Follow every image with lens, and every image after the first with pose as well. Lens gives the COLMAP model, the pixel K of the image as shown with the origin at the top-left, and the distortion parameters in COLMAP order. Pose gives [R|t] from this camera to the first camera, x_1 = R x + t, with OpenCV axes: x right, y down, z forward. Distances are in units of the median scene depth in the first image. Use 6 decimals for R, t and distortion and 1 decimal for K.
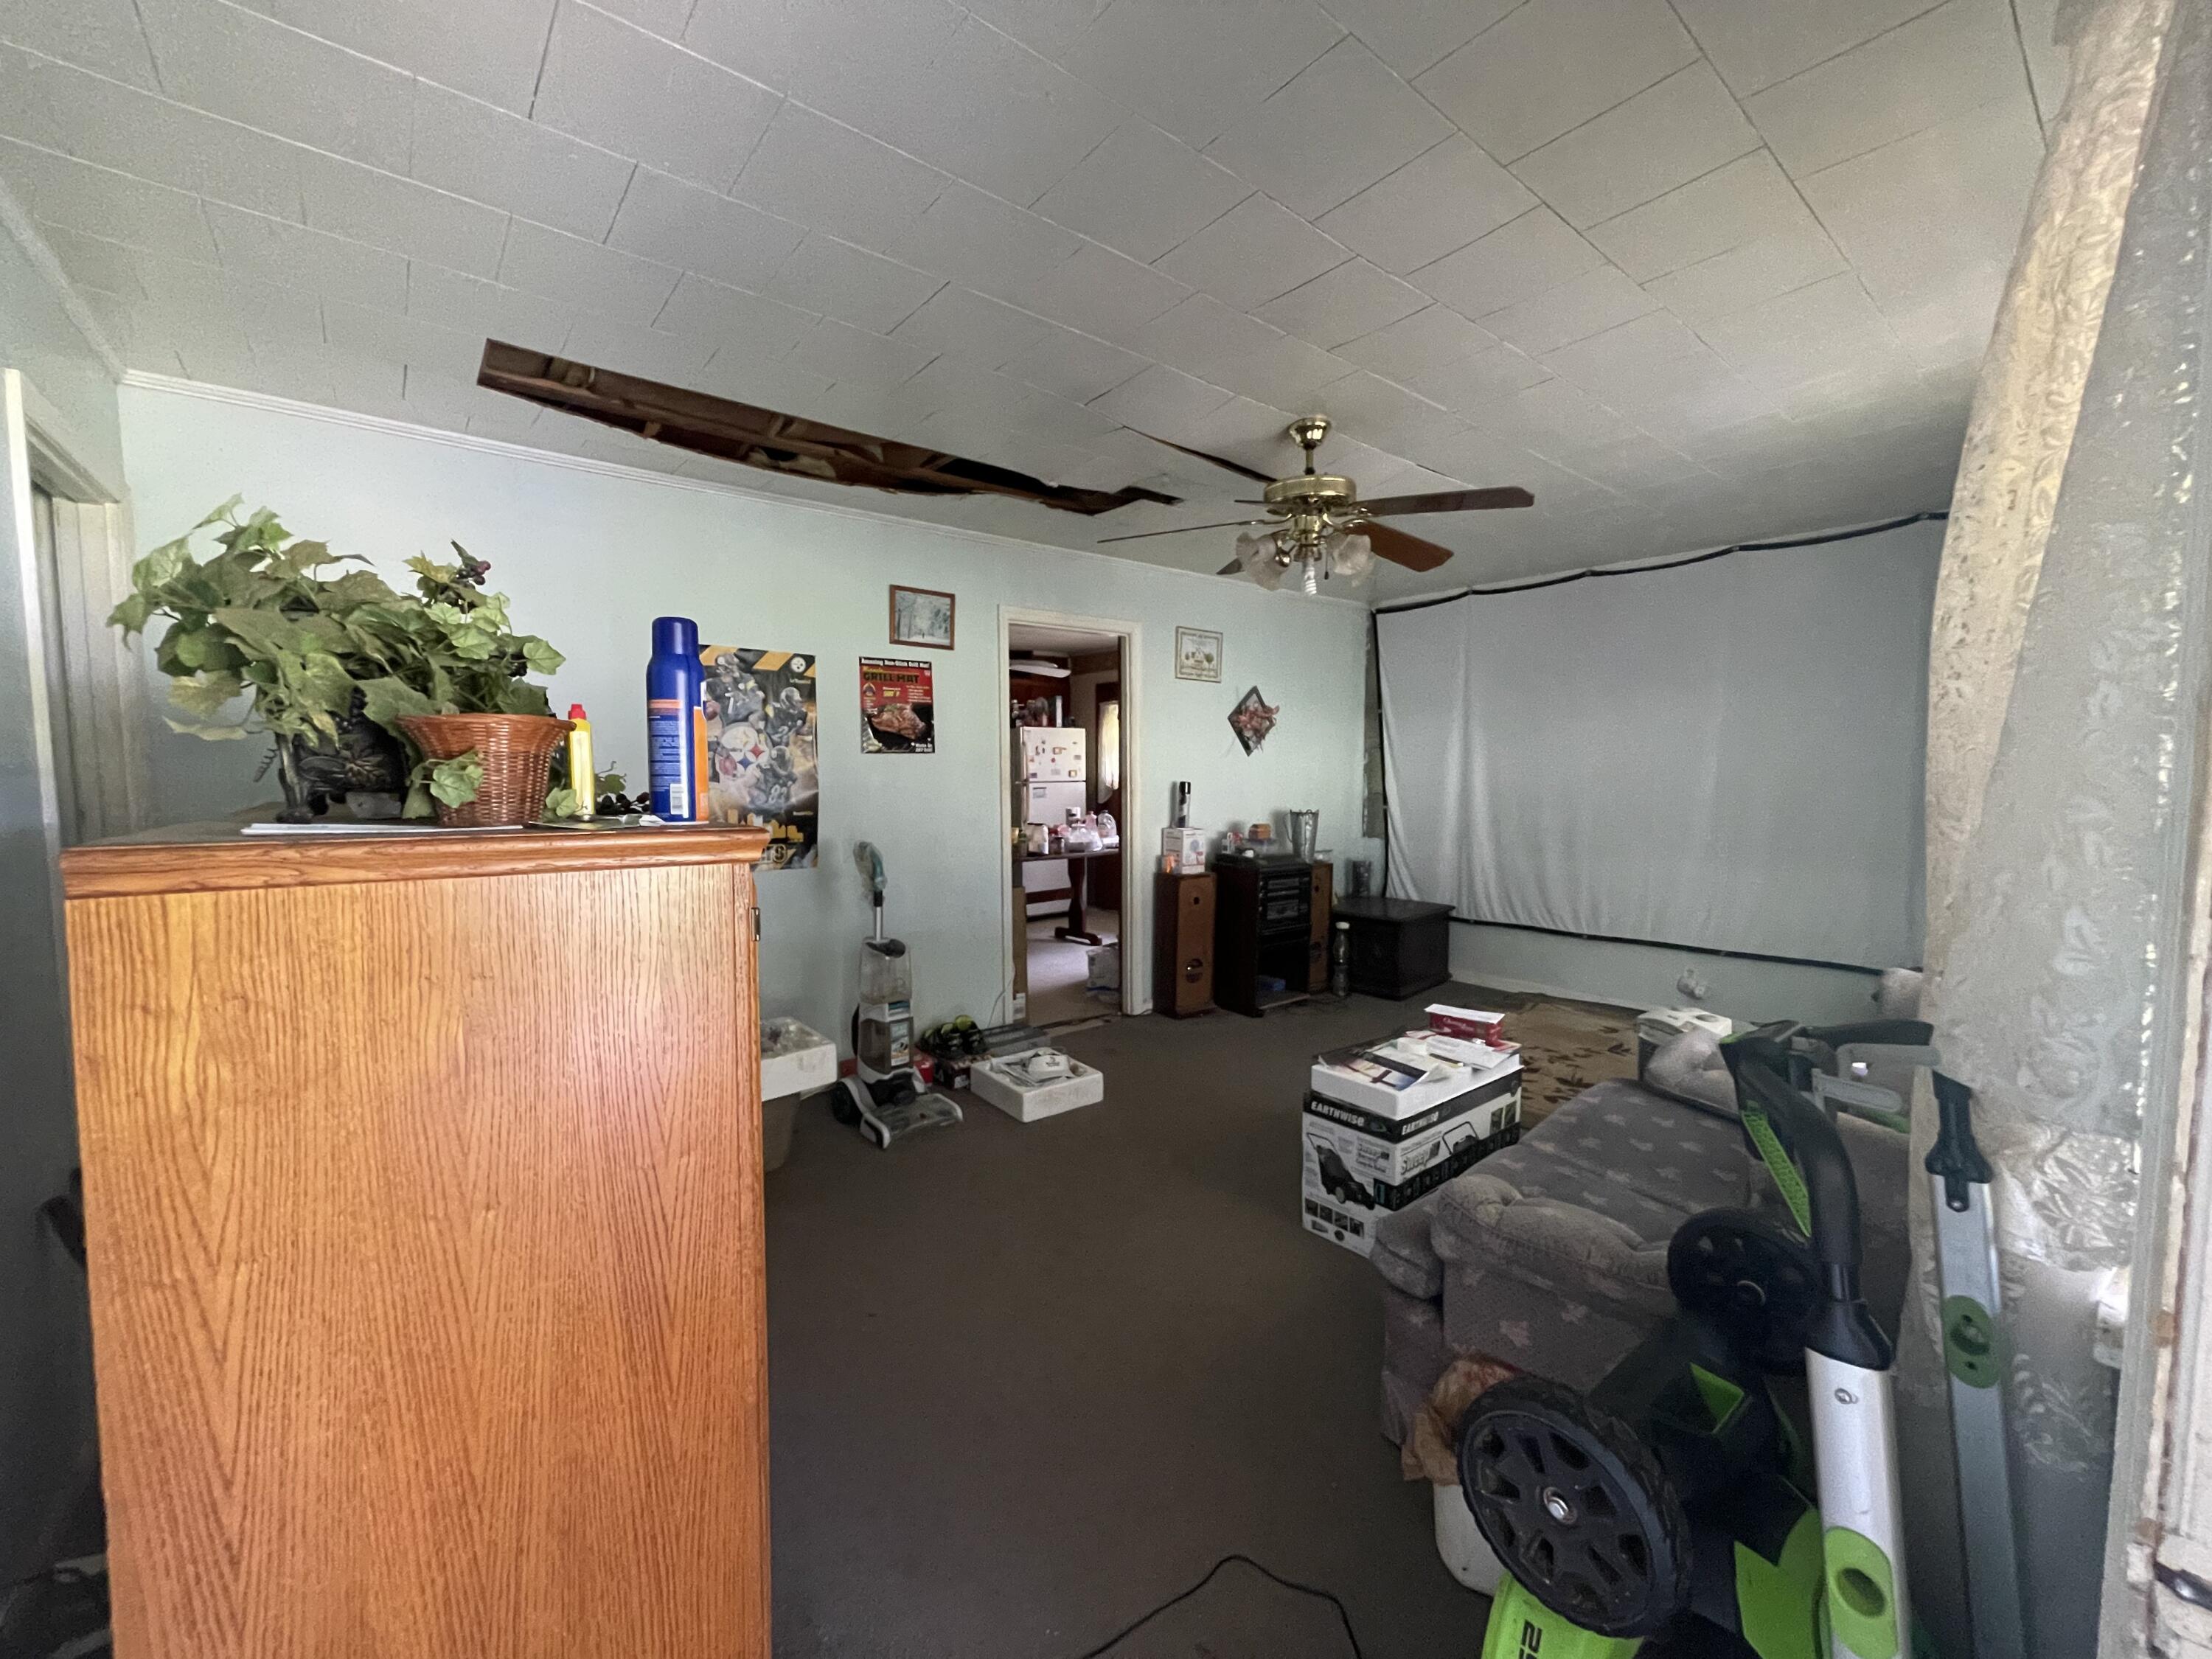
lens RADIAL K [[899.6, 0, 1106.2], [0, 899.6, 831.7], [0, 0, 1]] dist [0.007577, -0.000242]
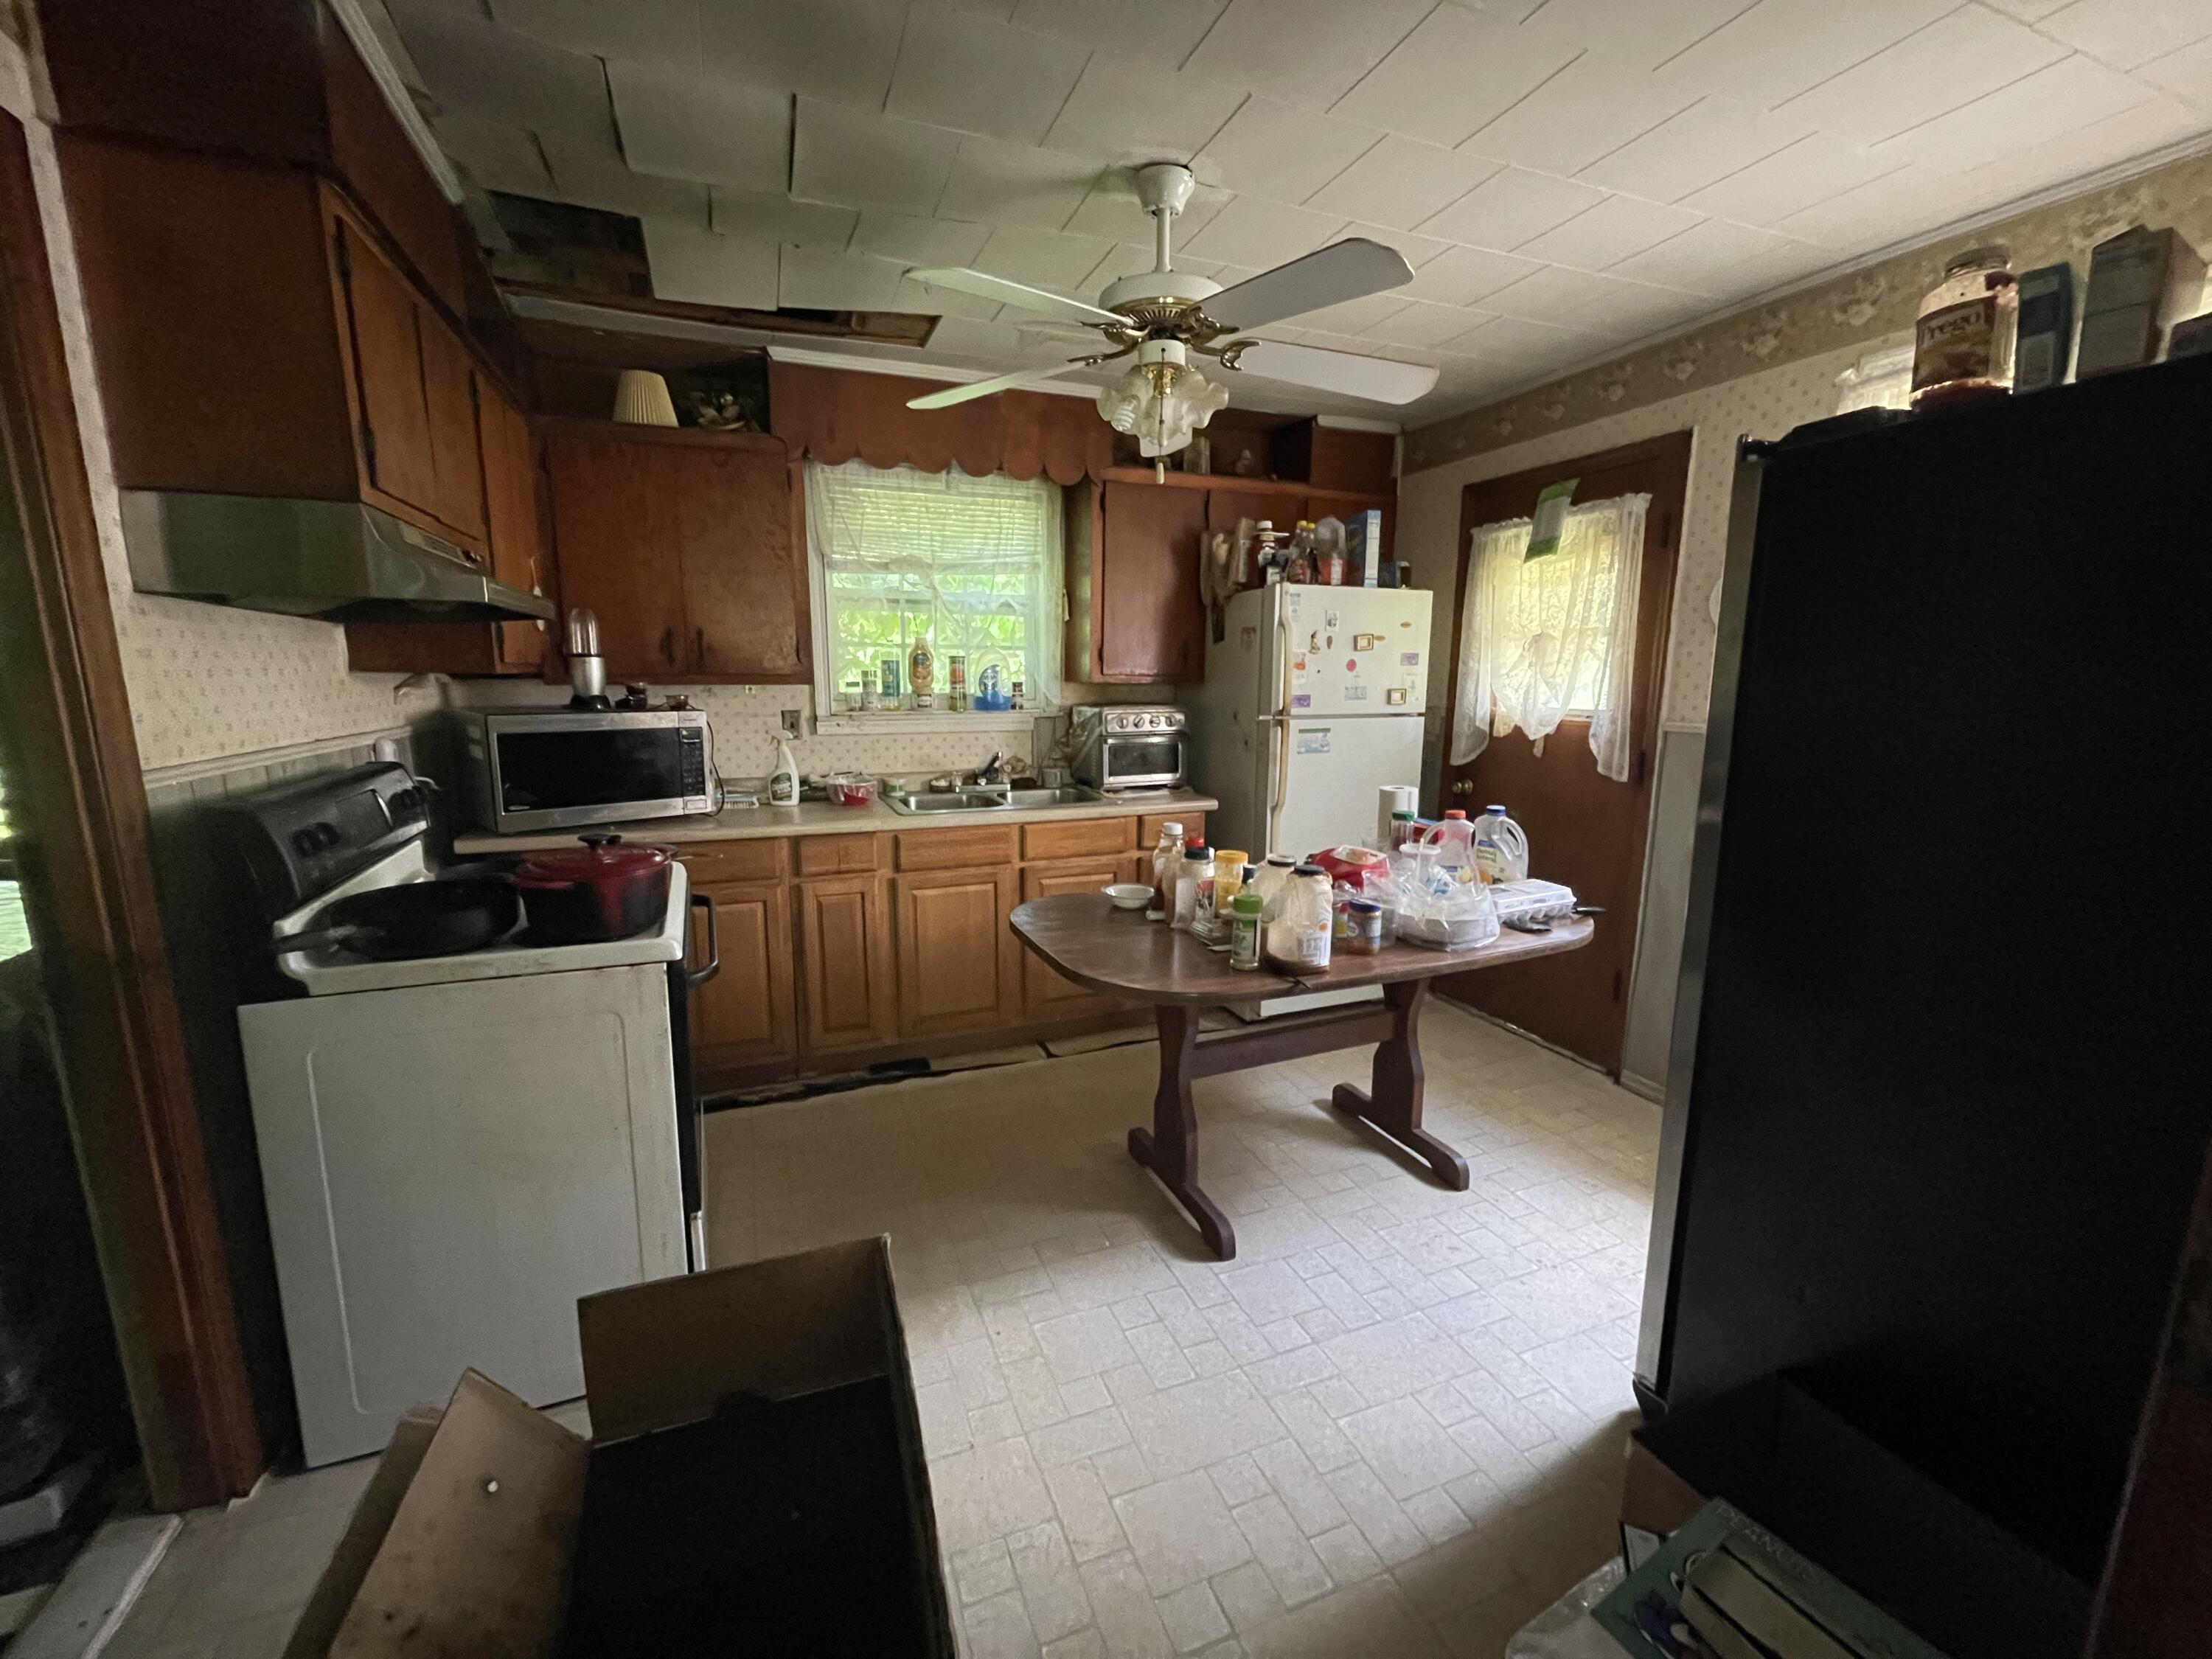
lens RADIAL K [[899.6, 0, 1100.9], [0, 899.6, 830.1], [0, 0, 1]] dist [0.007577, -0.000242]
pose [[0.952996, 0.065552, -0.295808, -0.040792], [-0.033529, 0.993135, 0.112062, -0.046180], [0.301123, -0.096876, 0.948652, 0.556006]]
